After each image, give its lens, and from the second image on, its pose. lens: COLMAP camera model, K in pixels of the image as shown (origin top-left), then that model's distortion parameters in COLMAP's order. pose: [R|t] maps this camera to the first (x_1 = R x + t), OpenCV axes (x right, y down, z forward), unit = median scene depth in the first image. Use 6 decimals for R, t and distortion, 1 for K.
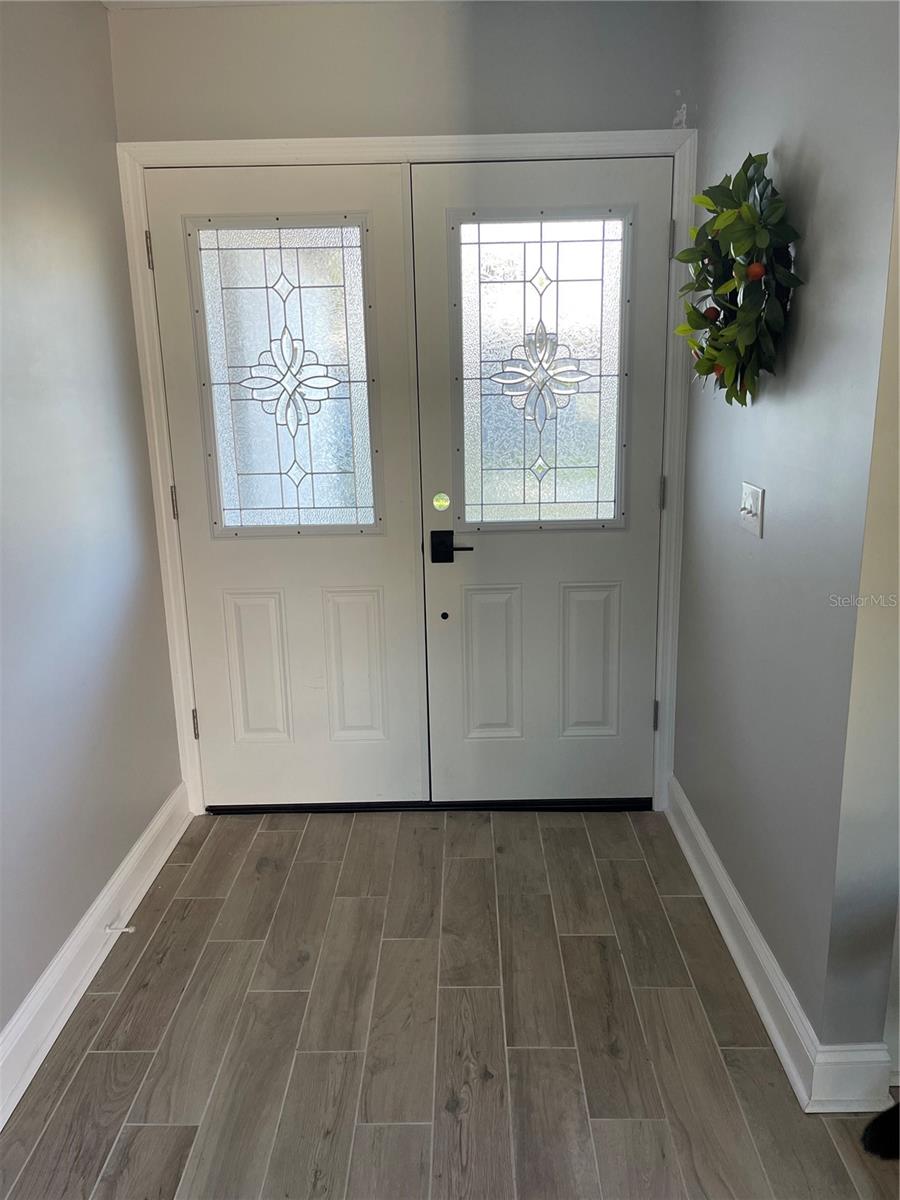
lens RADIAL K [[897.2, 0, 450.0], [0, 897.2, 600.0], [0, 0, 1]] dist [0.085094, -0.117231]
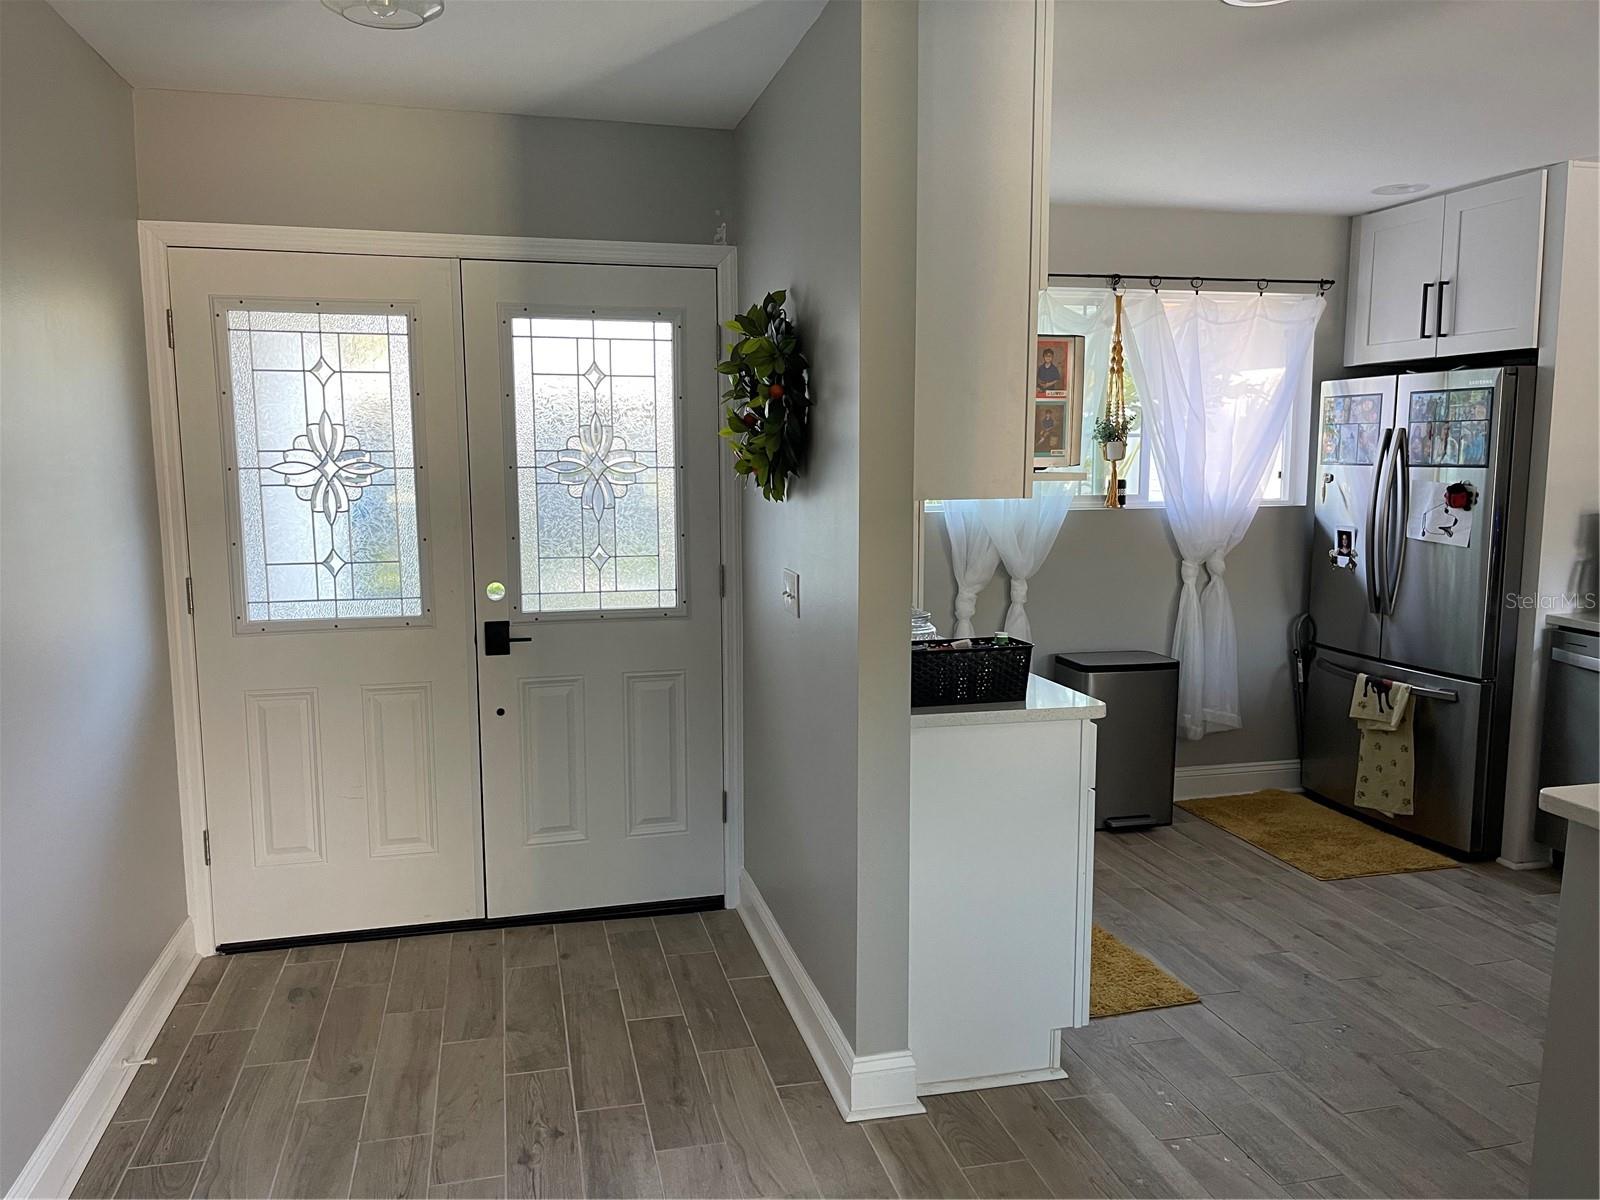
lens RADIAL K [[1196.3, 0, 793.0], [0, 1196.3, 606.7], [0, 0, 1]] dist [0.085094, -0.117231]
pose [[0.967570, -0.013410, 0.252247, -0.028778], [0.040467, 0.993921, -0.102387, 0.054726], [-0.249341, 0.109274, 0.962231, -0.334313]]
